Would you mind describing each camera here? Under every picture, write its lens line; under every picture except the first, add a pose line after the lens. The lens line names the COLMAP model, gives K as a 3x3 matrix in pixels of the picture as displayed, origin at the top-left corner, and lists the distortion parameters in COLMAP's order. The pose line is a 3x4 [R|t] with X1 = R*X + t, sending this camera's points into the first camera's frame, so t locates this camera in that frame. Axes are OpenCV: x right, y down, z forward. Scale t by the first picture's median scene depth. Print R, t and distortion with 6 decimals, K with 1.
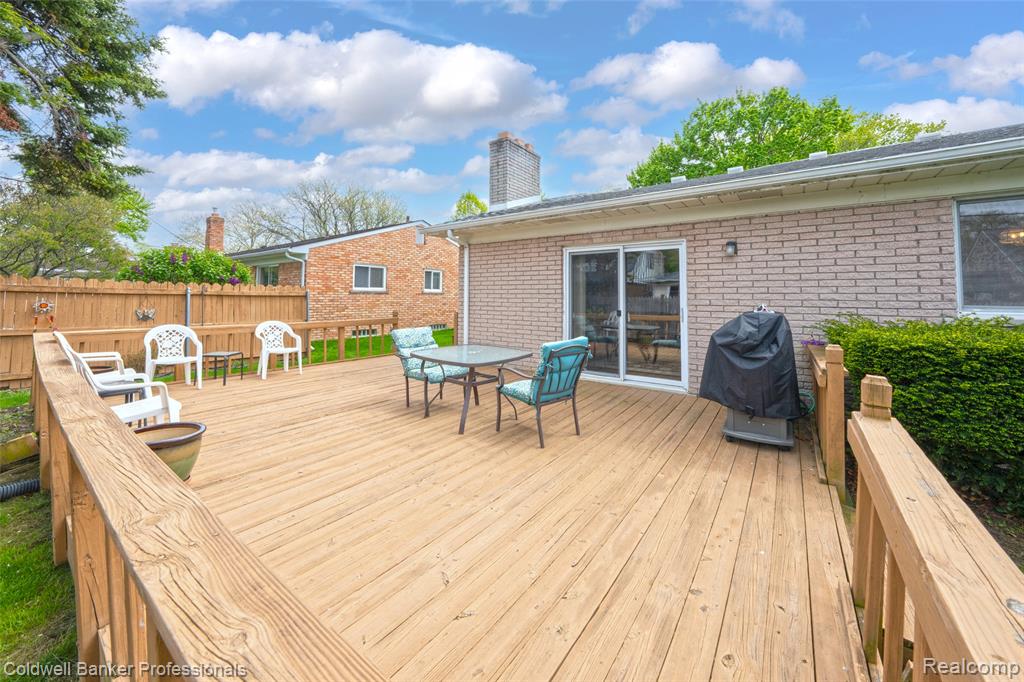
lens RADIAL K [[374.0, 0, 507.4], [0, 374.0, 324.0], [0, 0, 1]] dist [-0.001571, -0.000157]
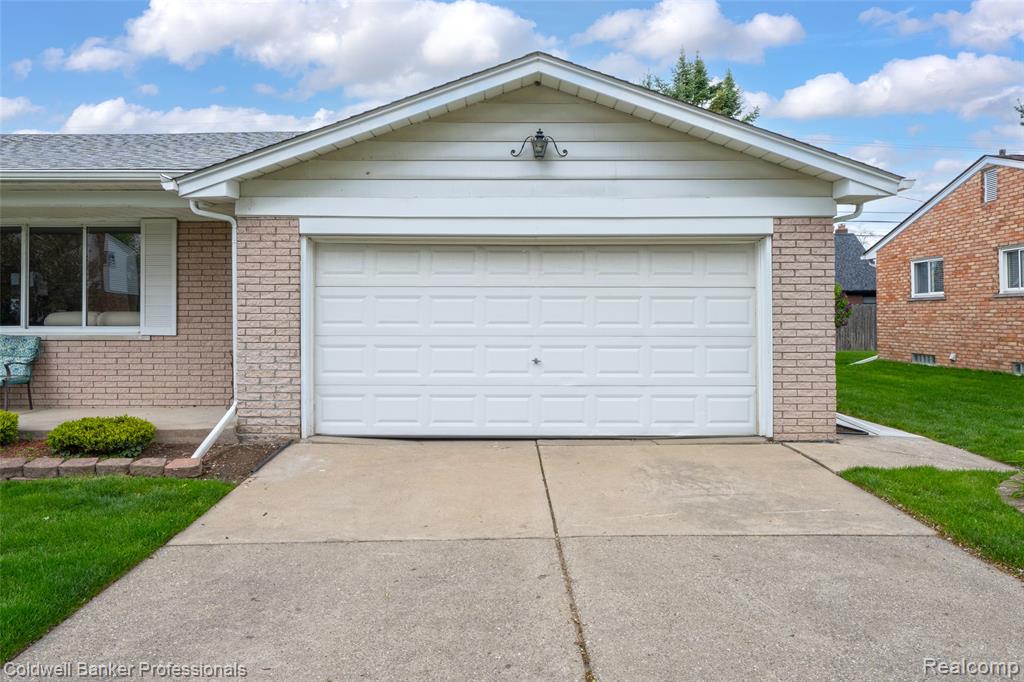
lens RADIAL K [[706.2, 0, 506.7], [0, 706.2, 311.0], [0, 0, 1]] dist [-0.033066, -0.001460]
pose [[-0.803502, -0.000501, -0.595302, 0.894306], [-0.034924, 0.998317, 0.046298, -0.087975], [0.594277, 0.057991, -0.802167, 1.426893]]
